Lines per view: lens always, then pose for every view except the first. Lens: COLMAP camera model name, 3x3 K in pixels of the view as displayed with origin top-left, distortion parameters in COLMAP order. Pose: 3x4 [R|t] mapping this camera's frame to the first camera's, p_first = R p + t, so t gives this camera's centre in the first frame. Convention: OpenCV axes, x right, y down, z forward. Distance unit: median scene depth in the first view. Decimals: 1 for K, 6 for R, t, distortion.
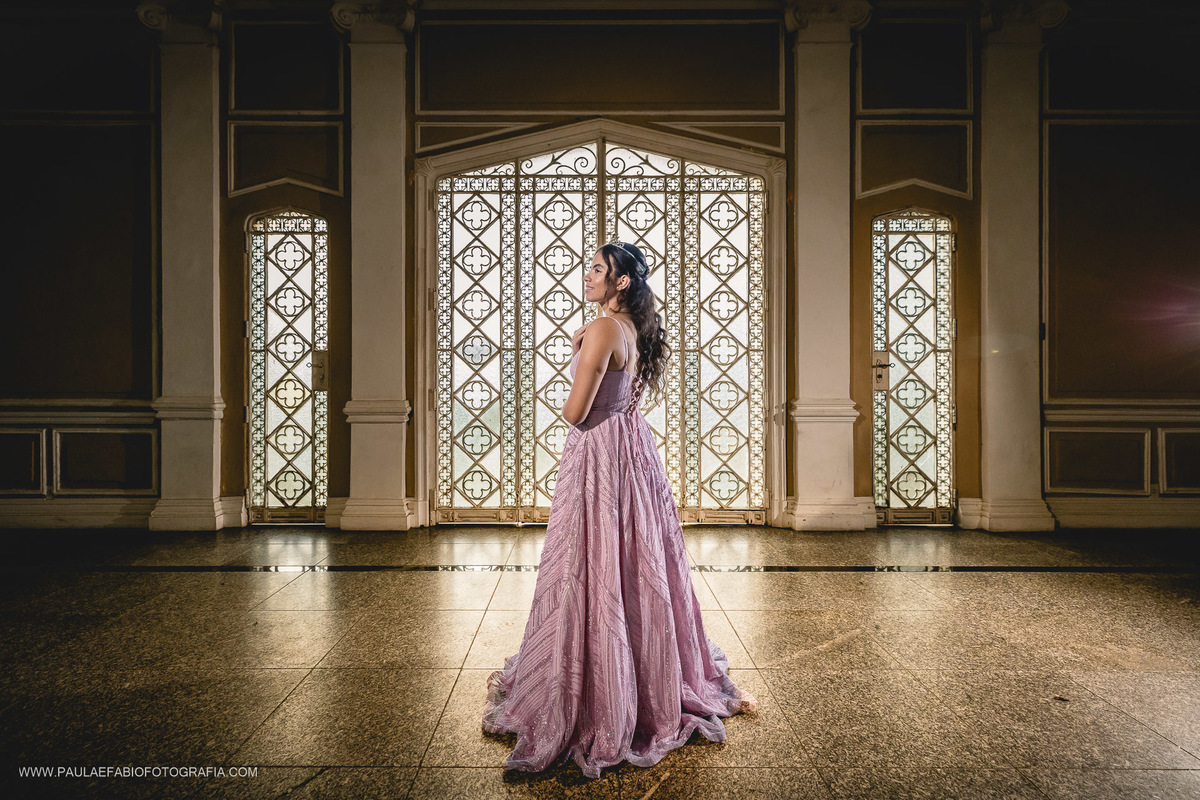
lens RADIAL K [[557.5, 0, 599.5], [0, 557.5, 397.2], [0, 0, 1]] dist [0.001943, 0.000209]
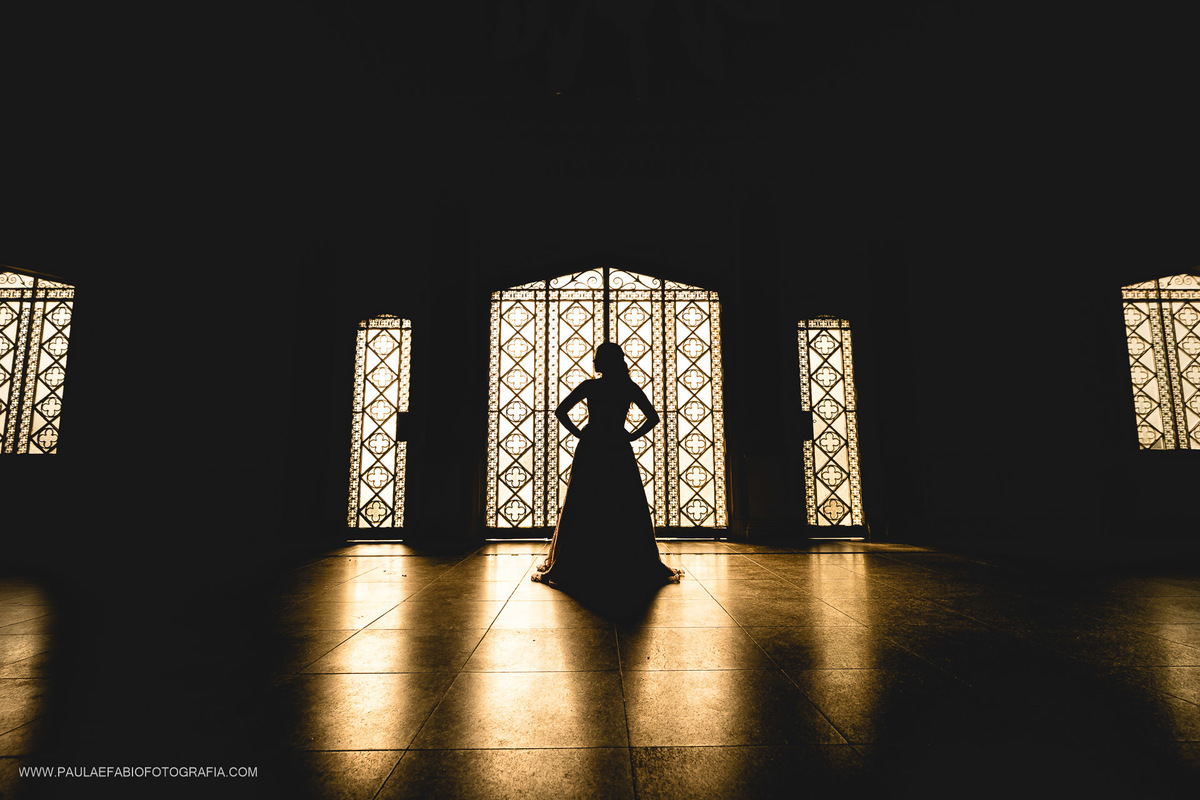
lens RADIAL K [[557.5, 0, 601.1], [0, 557.5, 400.4], [0, 0, 1]] dist [0.001943, 0.000209]
pose [[0.999996, -0.001512, 0.002291, -0.013424], [0.001773, 0.992928, -0.118708, 0.053627], [-0.002095, 0.118712, 0.992927, -0.382272]]
